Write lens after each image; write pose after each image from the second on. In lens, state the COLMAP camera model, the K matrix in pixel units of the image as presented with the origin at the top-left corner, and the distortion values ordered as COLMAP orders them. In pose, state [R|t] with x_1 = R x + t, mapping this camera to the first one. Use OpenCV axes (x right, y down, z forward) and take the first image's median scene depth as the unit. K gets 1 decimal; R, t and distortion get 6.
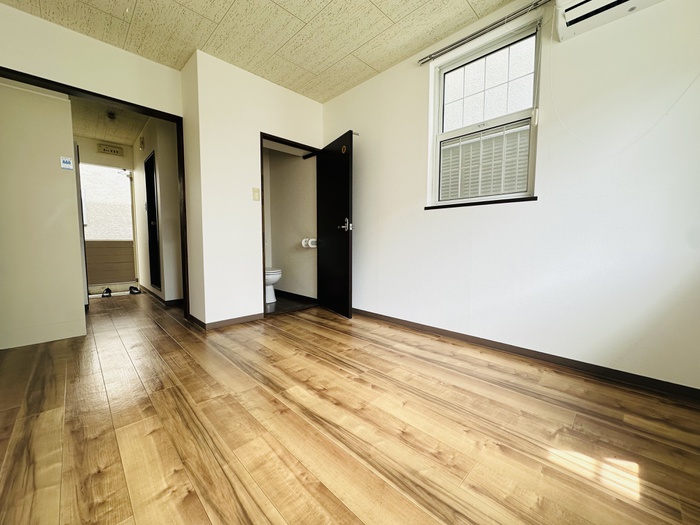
lens RADIAL K [[275.2, 0, 360.0], [0, 275.2, 271.2], [0, 0, 1]] dist [-0.001154, -0.000017]
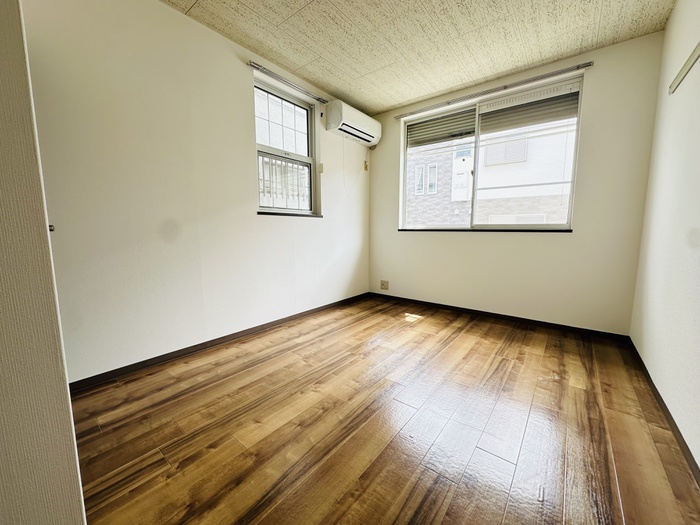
lens RADIAL K [[275.2, 0, 348.5], [0, 275.2, 260.6], [0, 0, 1]] dist [-0.001154, -0.000017]
pose [[-0.091514, -0.104844, 0.990269, -1.231647], [0.103362, 0.988070, 0.114163, -0.191348], [-0.990425, 0.112804, -0.079585, 1.156360]]
